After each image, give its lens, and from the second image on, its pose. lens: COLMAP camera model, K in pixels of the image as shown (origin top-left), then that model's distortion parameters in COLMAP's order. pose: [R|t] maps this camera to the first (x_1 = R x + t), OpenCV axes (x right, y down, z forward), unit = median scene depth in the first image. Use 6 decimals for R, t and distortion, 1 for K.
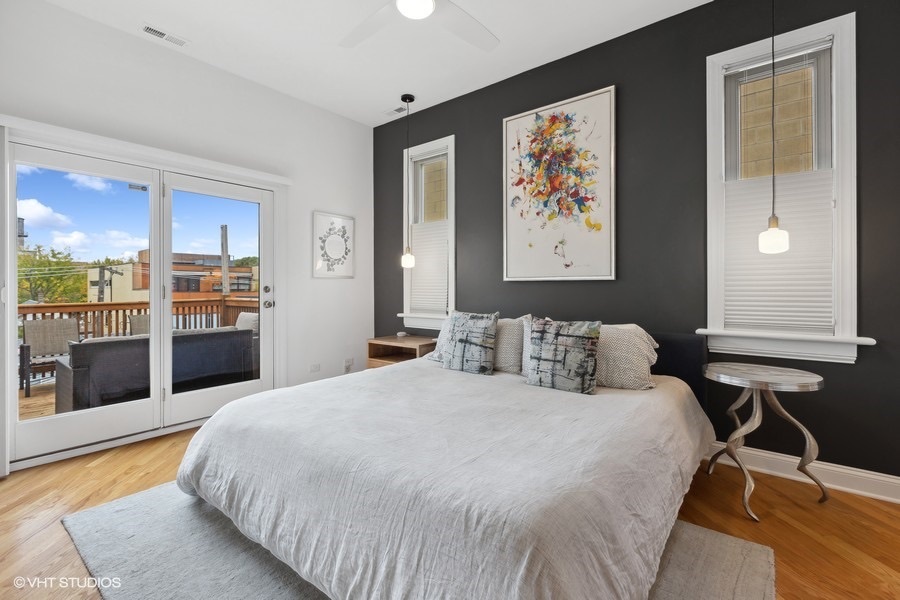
lens RADIAL K [[403.7, 0, 432.4], [0, 403.7, 286.5], [0, 0, 1]] dist [0.006573, -0.003889]
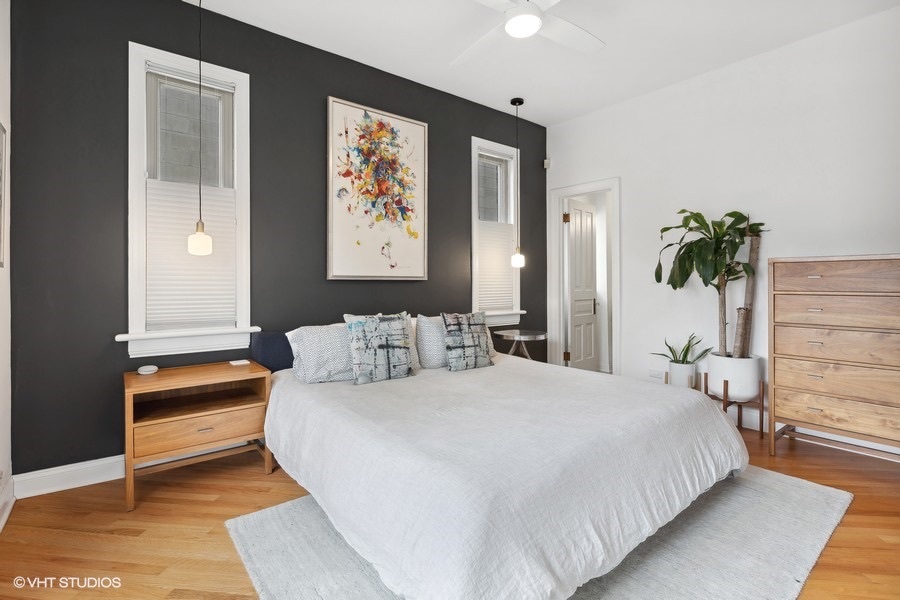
lens RADIAL K [[437.8, 0, 421.2], [0, 437.8, 283.6], [0, 0, 1]] dist [0.000738, -0.002920]
pose [[0.231843, 0.006561, 0.972731, -0.763121], [0.003507, 0.999965, -0.007580, 0.003722], [-0.972747, 0.005169, 0.231812, 0.629888]]
